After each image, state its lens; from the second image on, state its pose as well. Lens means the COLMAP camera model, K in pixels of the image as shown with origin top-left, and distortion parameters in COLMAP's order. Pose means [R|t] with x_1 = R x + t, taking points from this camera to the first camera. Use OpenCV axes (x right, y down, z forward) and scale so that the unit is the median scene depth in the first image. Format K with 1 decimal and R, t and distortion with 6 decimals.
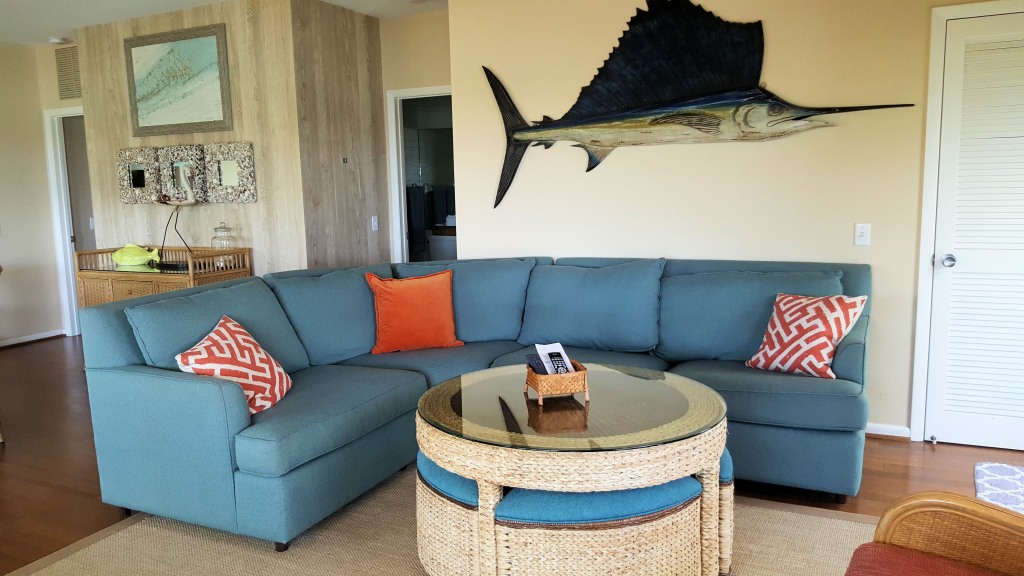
lens RADIAL K [[819.7, 0, 514.7], [0, 819.7, 290.6], [0, 0, 1]] dist [0.004395, -0.043489]
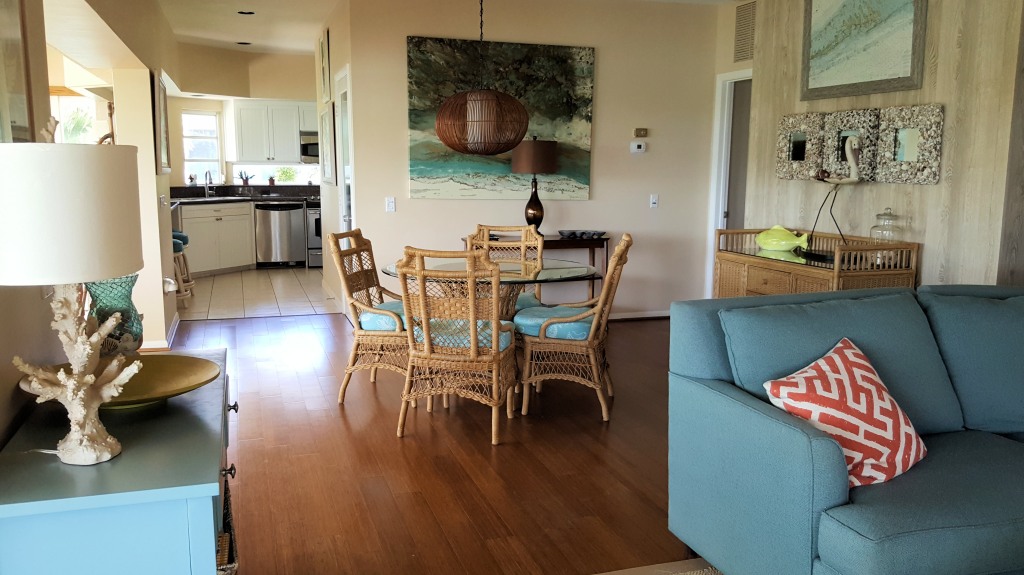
lens RADIAL K [[819.7, 0, 516.6], [0, 819.7, 297.0], [0, 0, 1]] dist [0.004395, -0.043489]
pose [[0.680010, 0.142504, -0.719221, -0.023779], [-0.116304, 0.989476, 0.086089, -0.025041], [0.723920, 0.025107, 0.689427, 0.206014]]
